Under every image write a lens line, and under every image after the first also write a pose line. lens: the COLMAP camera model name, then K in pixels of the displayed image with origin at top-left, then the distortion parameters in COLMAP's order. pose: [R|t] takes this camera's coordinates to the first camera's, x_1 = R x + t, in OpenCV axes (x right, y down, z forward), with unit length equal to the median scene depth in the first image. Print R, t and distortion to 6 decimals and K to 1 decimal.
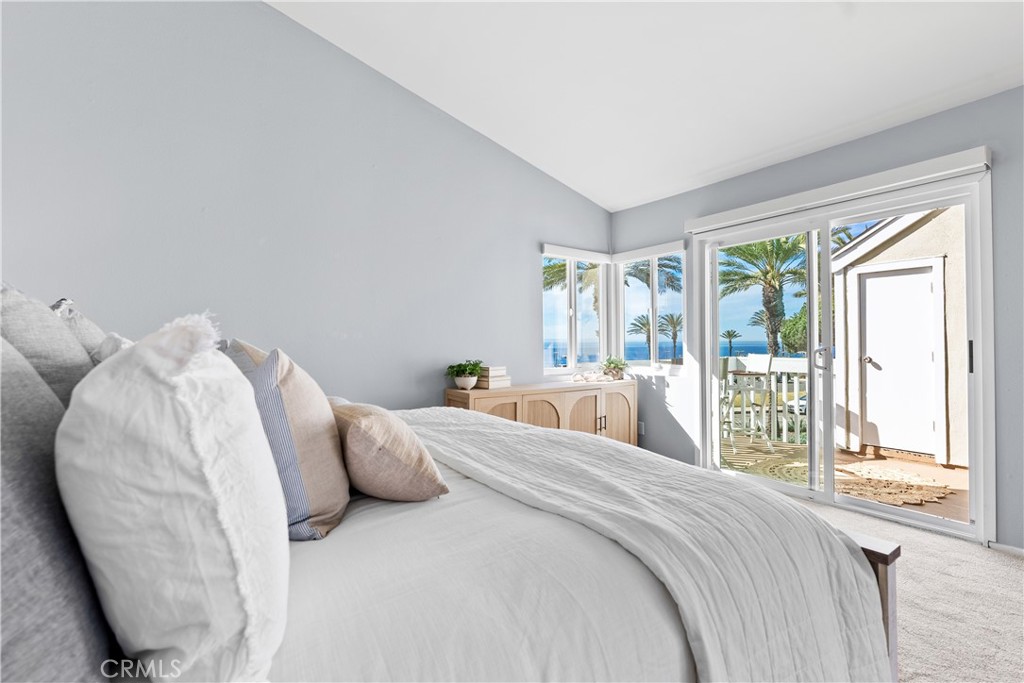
lens RADIAL K [[458.0, 0, 509.2], [0, 458.0, 337.5], [0, 0, 1]] dist [-0.013418, 0.000497]
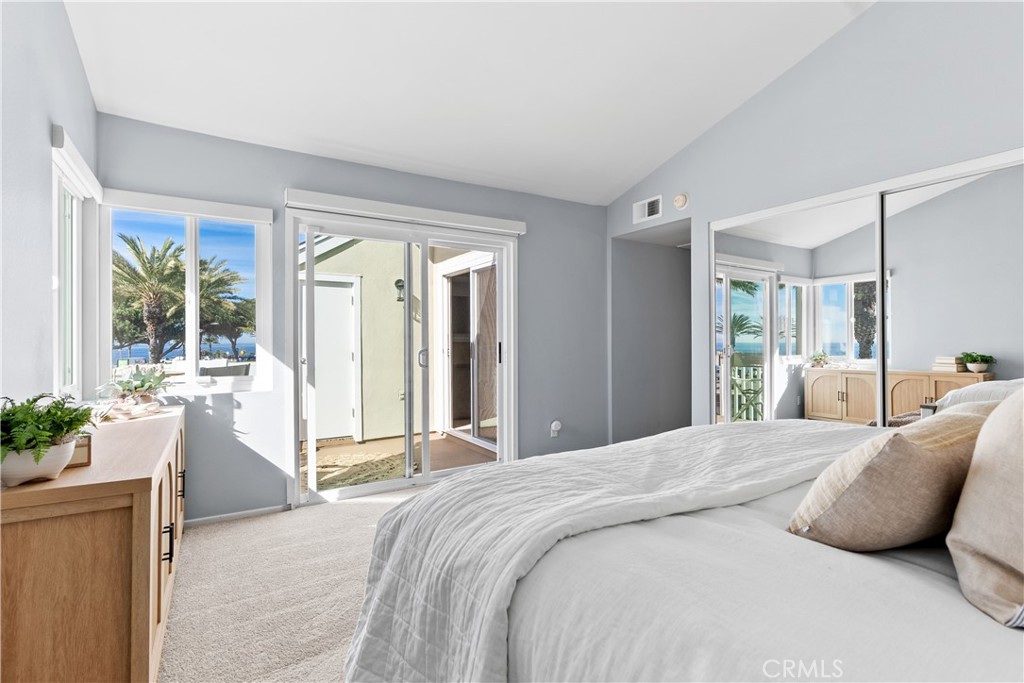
lens RADIAL K [[485.1, 0, 510.9], [0, 485.1, 339.2], [0, 0, 1]] dist [-0.000227, 0.000119]
pose [[0.040382, 0.008751, 0.999146, -0.387117], [-0.003152, 0.999958, -0.008631, 0.006986], [-0.999179, -0.002801, 0.040408, 0.546551]]
